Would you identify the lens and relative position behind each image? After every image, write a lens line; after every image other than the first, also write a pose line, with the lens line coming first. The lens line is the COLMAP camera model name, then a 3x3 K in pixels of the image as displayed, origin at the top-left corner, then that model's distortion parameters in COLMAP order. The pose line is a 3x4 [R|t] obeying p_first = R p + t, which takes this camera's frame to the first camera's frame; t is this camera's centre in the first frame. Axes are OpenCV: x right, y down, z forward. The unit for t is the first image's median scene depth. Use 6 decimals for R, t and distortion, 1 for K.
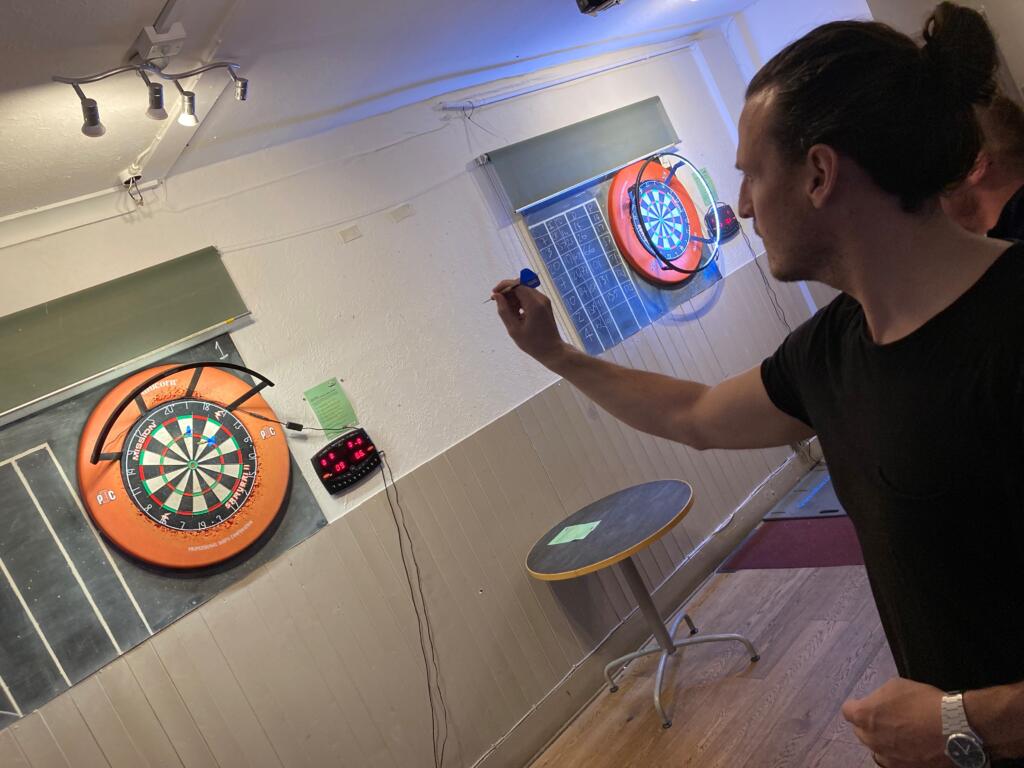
lens RADIAL K [[863.3, 0, 502.6], [0, 863.3, 388.5], [0, 0, 1]] dist [0.037399, -0.028172]
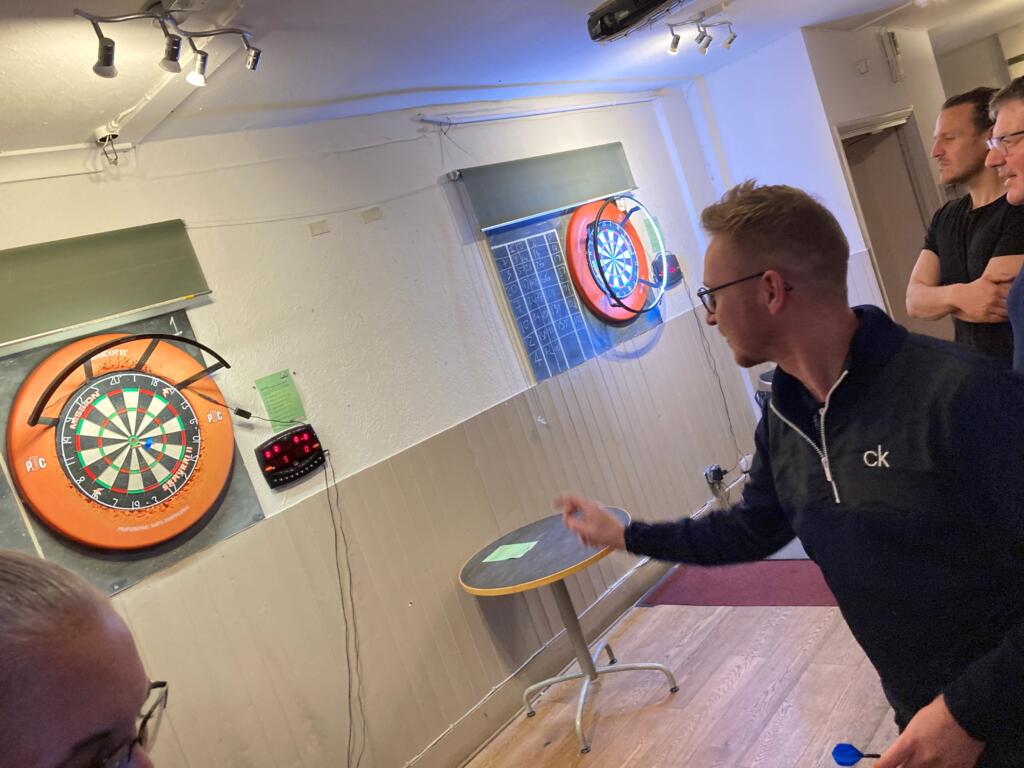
lens RADIAL K [[863.3, 0, 515.5], [0, 863.3, 382.6], [0, 0, 1]] dist [0.037399, -0.028172]
pose [[0.986341, 0.108899, 0.123581, -0.058402], [-0.102187, 0.992988, -0.059433, 0.033207], [-0.129187, 0.045992, 0.990553, -0.001845]]
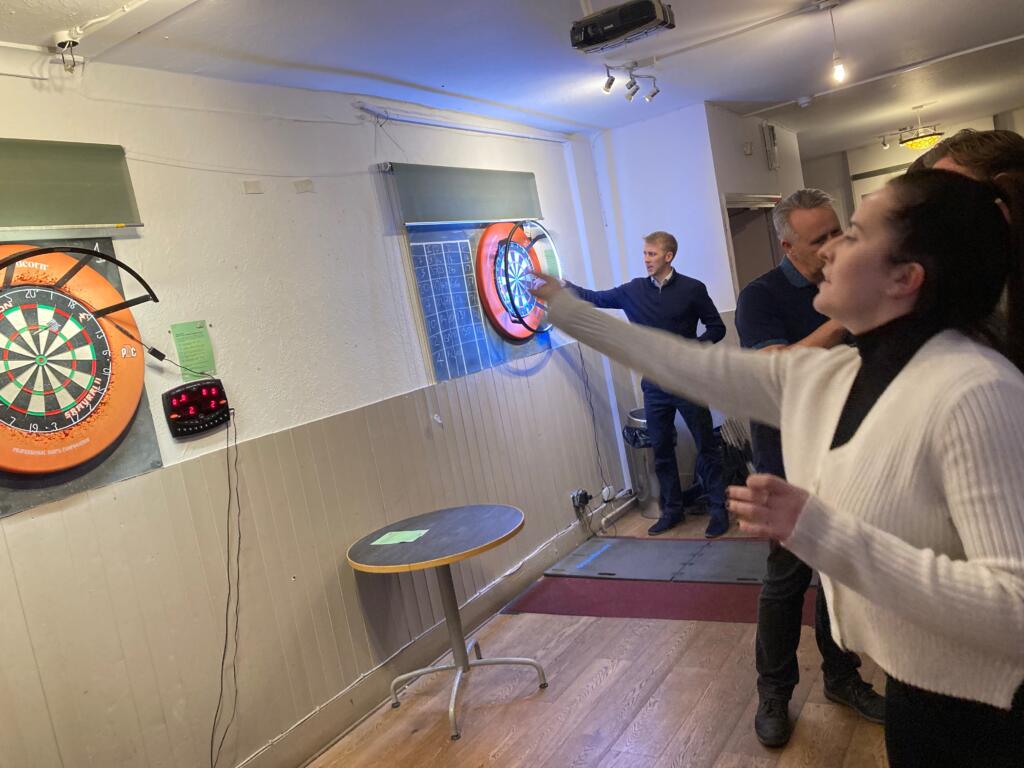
lens RADIAL K [[863.3, 0, 509.7], [0, 863.3, 386.6], [0, 0, 1]] dist [0.037399, -0.028172]
pose [[0.921503, 0.247063, 0.299654, -0.150198], [-0.211404, 0.966338, -0.146627, 0.123843], [-0.325793, 0.071770, 0.942713, -0.001332]]
